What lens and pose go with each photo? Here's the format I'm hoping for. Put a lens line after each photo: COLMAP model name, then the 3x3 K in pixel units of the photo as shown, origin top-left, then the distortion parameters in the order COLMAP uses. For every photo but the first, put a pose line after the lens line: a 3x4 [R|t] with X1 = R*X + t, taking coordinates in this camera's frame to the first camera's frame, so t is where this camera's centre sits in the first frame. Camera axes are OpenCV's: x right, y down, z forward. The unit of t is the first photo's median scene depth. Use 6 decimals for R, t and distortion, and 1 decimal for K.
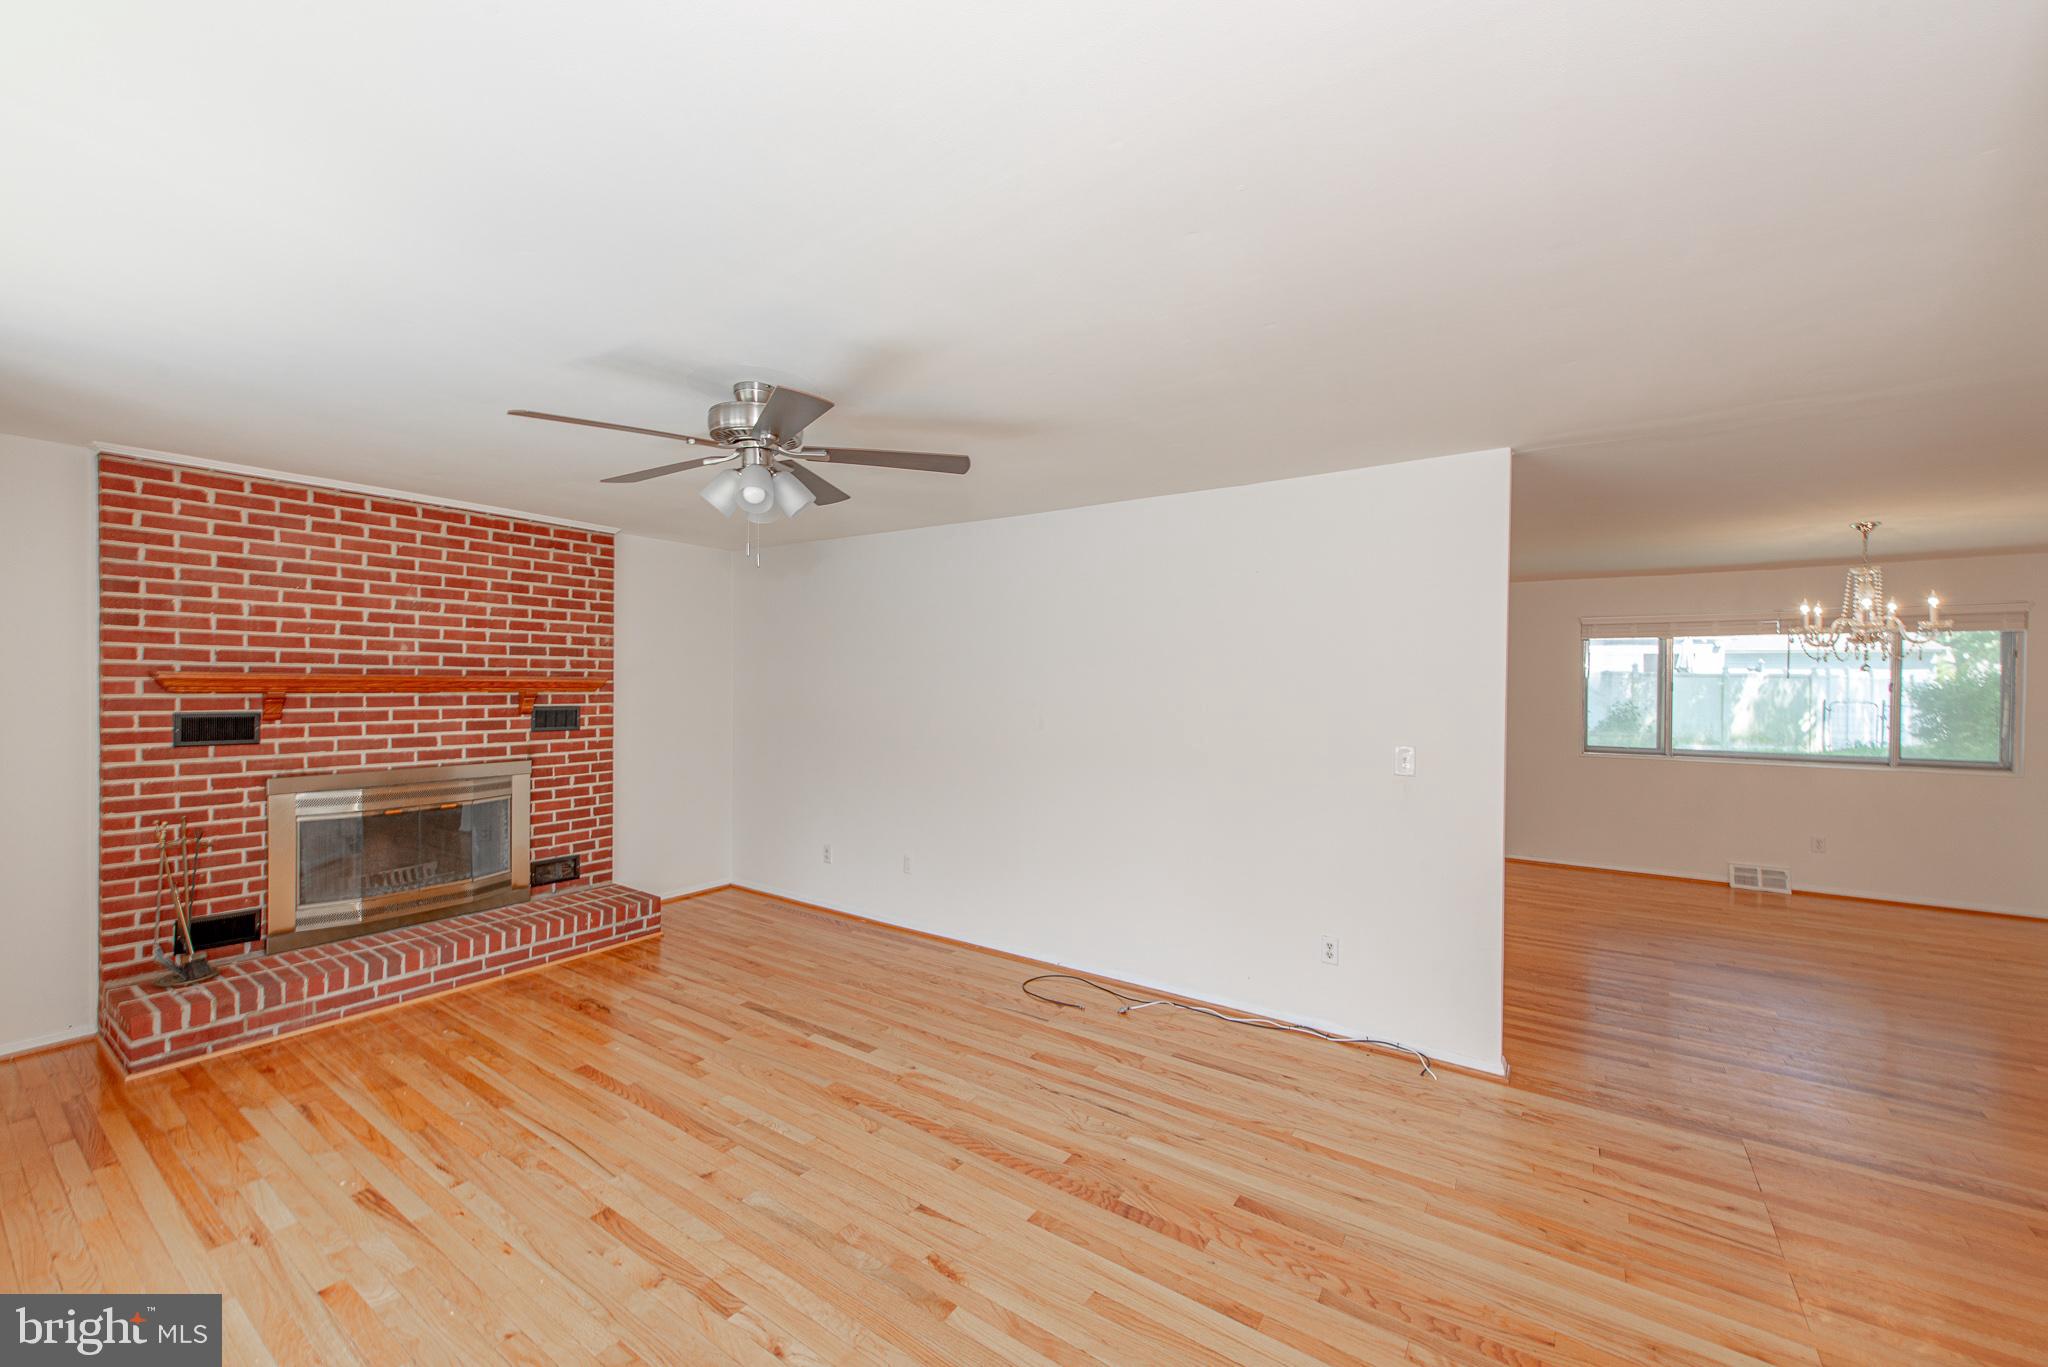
lens RADIAL K [[798.7, 0, 1025.9], [0, 798.7, 688.7], [0, 0, 1]] dist [0.007970, -0.002178]
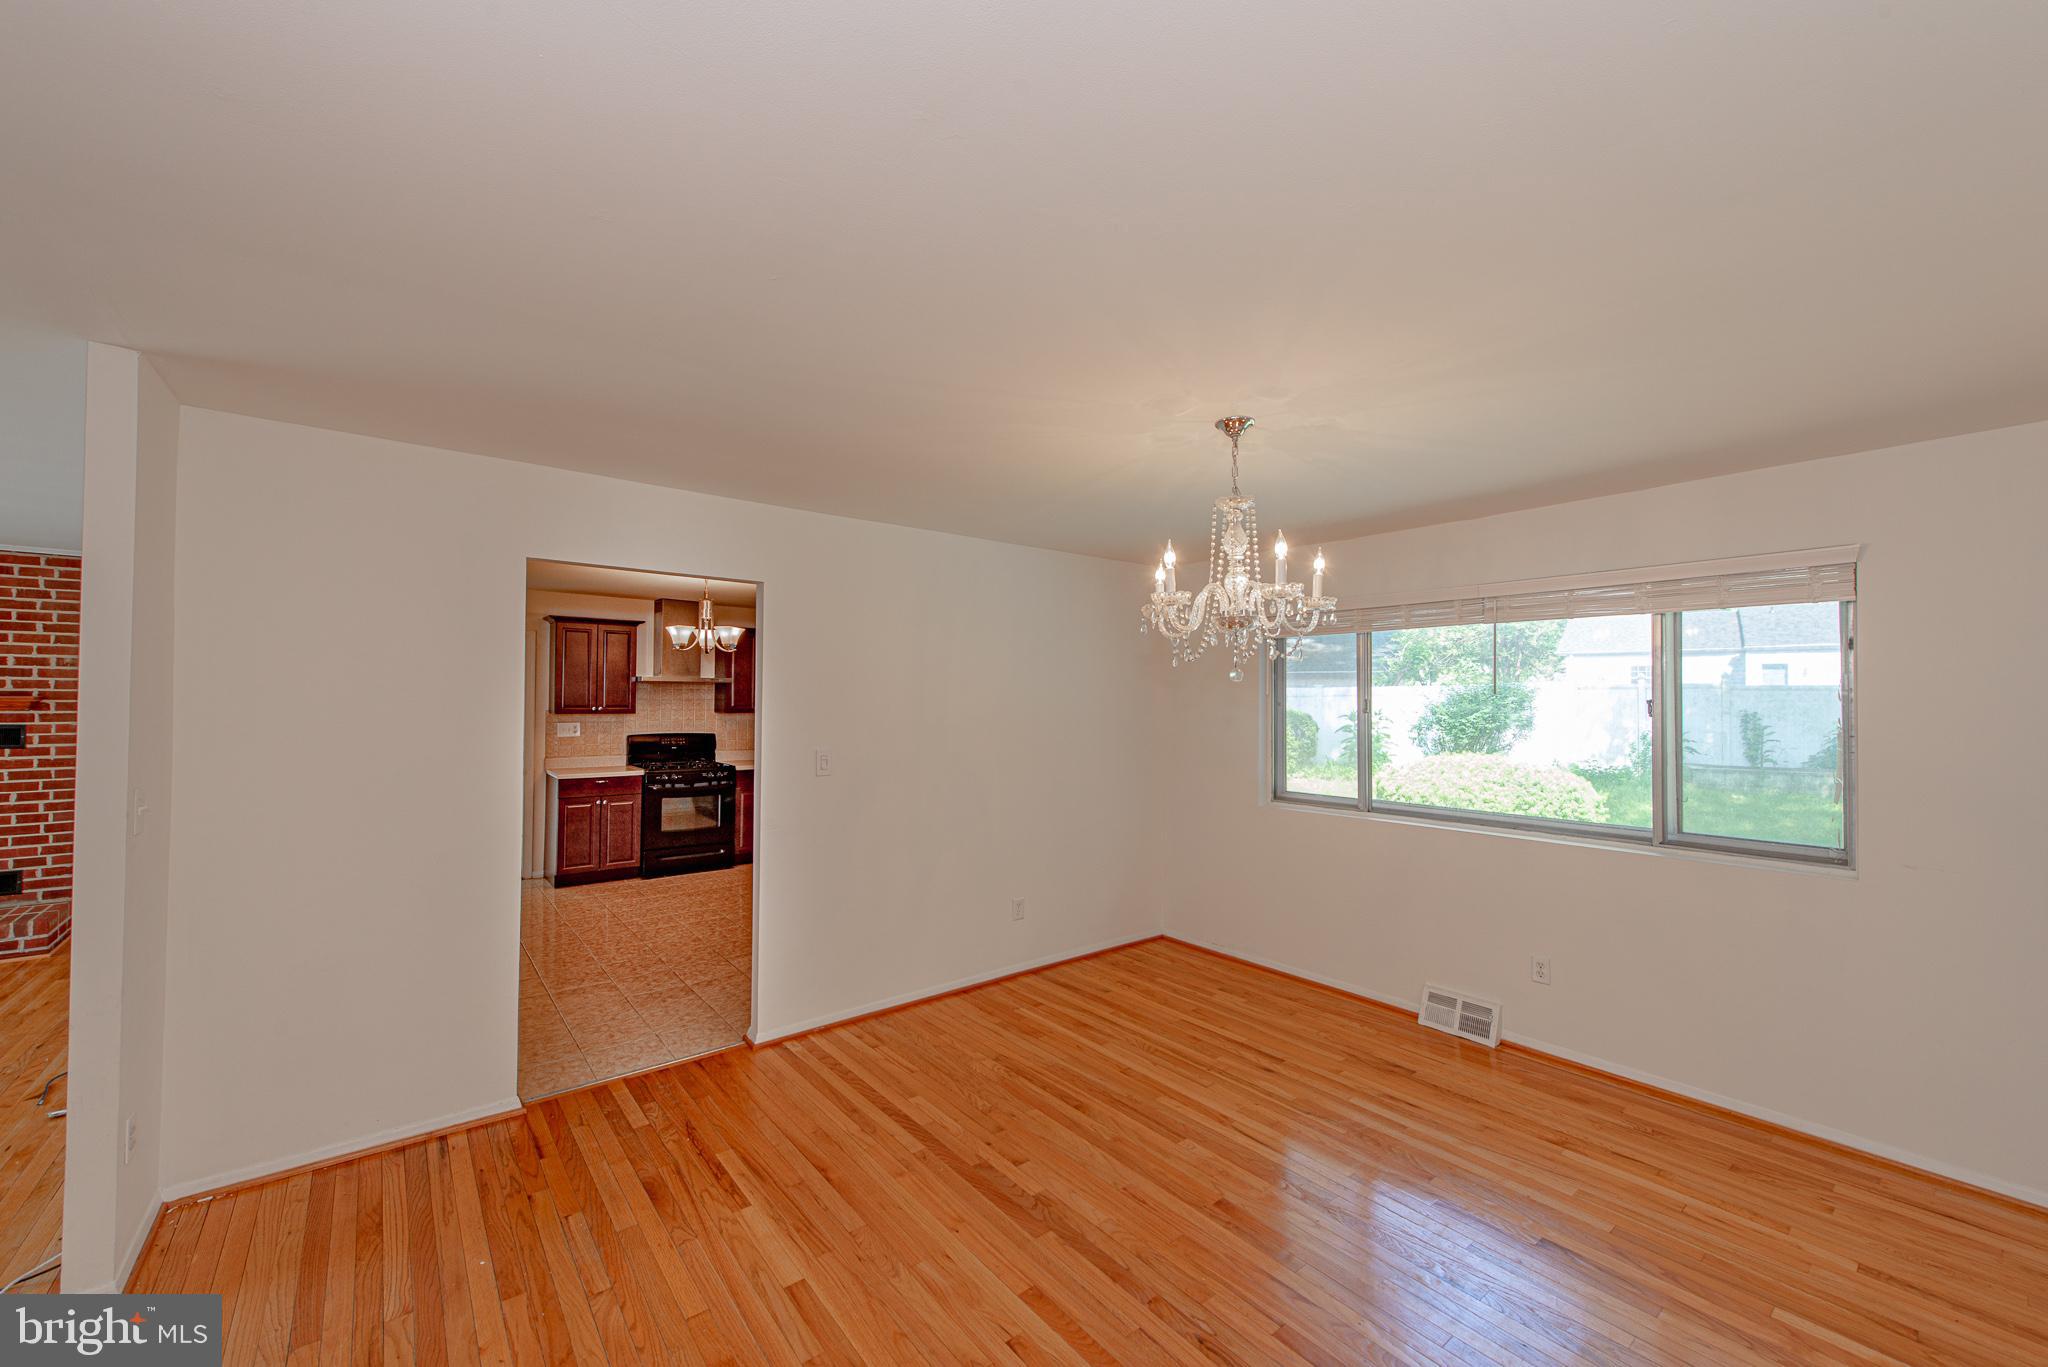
lens RADIAL K [[798.7, 0, 1033.1], [0, 798.7, 687.1], [0, 0, 1]] dist [0.007970, -0.002178]
pose [[0.957060, -0.006452, -0.289819, 1.161571], [-0.000299, 0.999730, -0.023244, -0.003550], [0.289890, 0.022333, 0.956799, 0.458983]]
